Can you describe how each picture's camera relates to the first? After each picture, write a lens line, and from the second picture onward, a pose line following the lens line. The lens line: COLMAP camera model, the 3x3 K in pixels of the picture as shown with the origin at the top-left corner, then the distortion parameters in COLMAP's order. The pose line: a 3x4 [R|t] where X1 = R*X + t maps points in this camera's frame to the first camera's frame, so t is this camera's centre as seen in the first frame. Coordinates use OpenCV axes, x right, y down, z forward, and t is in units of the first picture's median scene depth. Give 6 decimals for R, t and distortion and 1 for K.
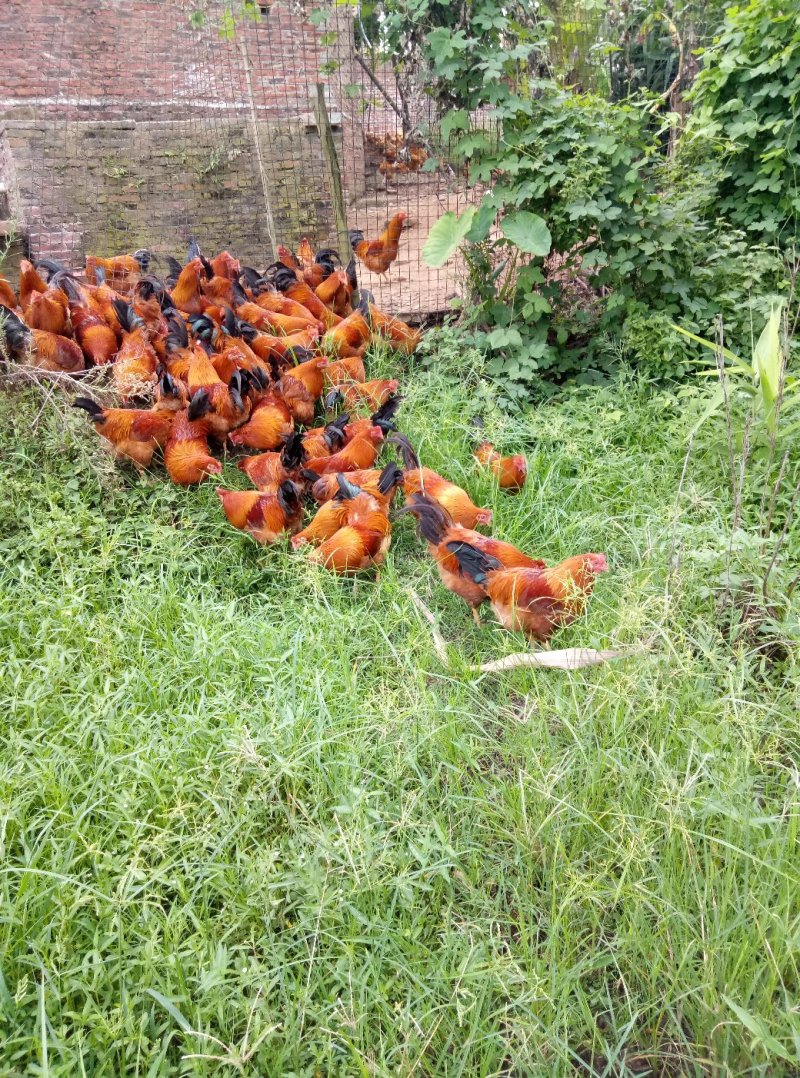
lens RADIAL K [[802.1, 0, 405.6], [0, 802.1, 537.1], [0, 0, 1]] dist [0.017985, 0.000456]
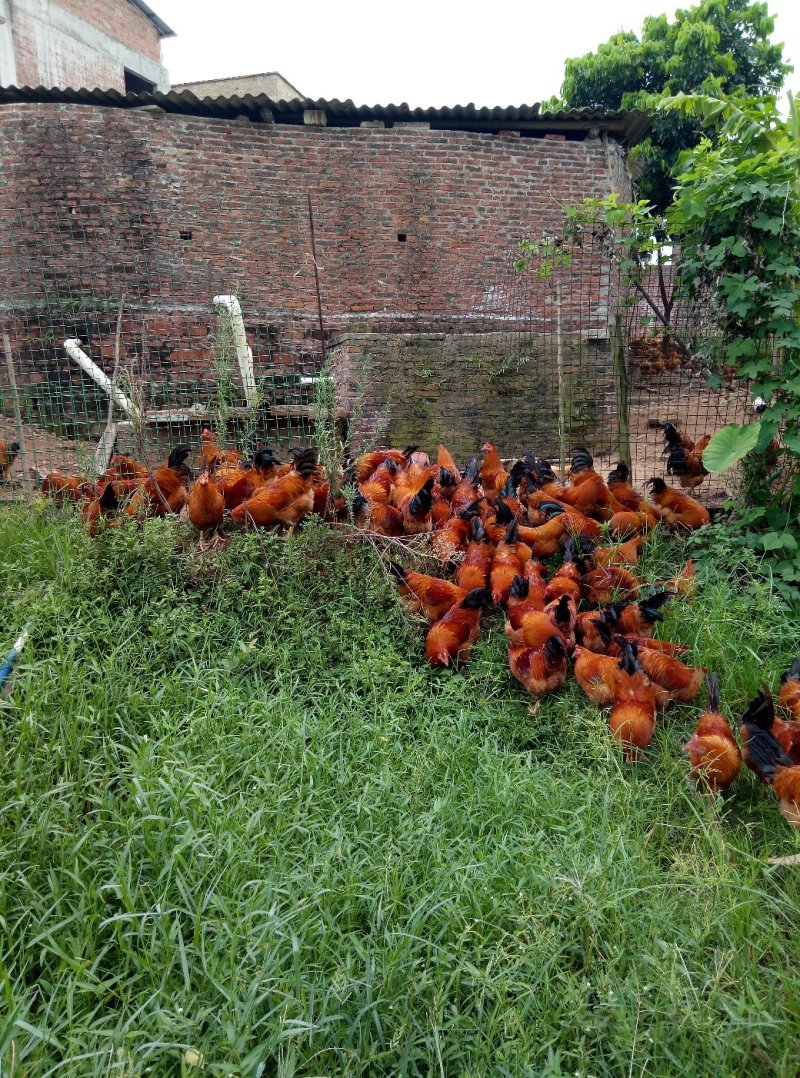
lens RADIAL K [[802.1, 0, 395.4], [0, 802.1, 527.3], [0, 0, 1]] dist [0.017985, 0.000456]
pose [[0.955944, 0.092027, -0.278750, -0.076624], [-0.149751, 0.969615, -0.193446, 0.013492], [0.252478, 0.226666, 0.940679, -0.135055]]
